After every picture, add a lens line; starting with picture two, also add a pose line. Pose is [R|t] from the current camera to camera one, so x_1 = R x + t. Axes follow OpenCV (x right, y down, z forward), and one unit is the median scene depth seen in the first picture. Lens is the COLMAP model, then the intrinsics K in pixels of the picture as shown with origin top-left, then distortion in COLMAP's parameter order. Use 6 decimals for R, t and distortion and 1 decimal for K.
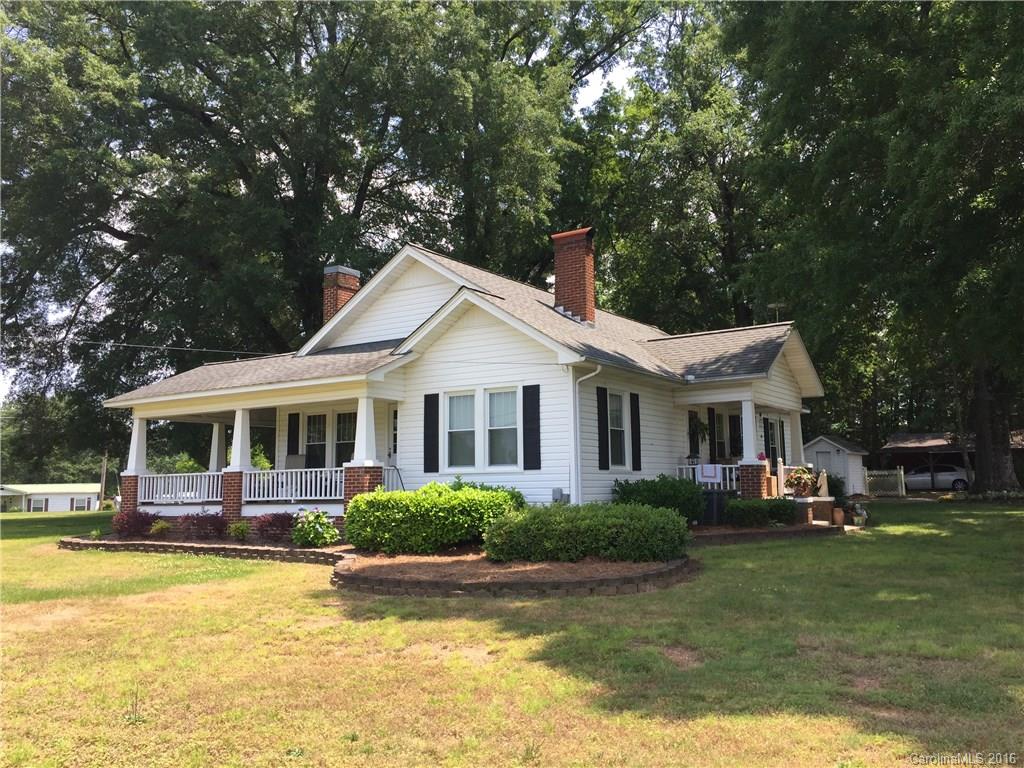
lens RADIAL K [[873.8, 0, 512.2], [0, 873.8, 387.6], [0, 0, 1]] dist [0.058690, -0.088999]
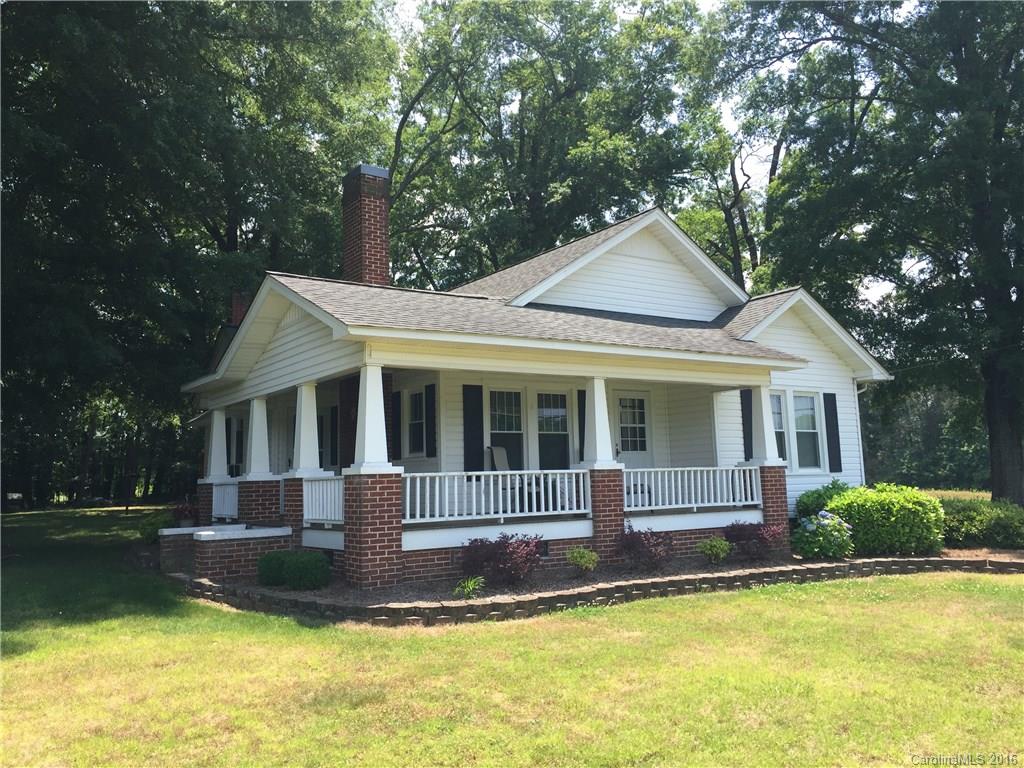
lens RADIAL K [[873.8, 0, 517.7], [0, 873.8, 381.8], [0, 0, 1]] dist [0.058690, -0.088999]
pose [[0.382337, 0.123992, 0.915666, -0.972633], [-0.066900, 0.992070, -0.106404, 0.108718], [-0.921598, -0.020576, 0.387600, 0.835138]]
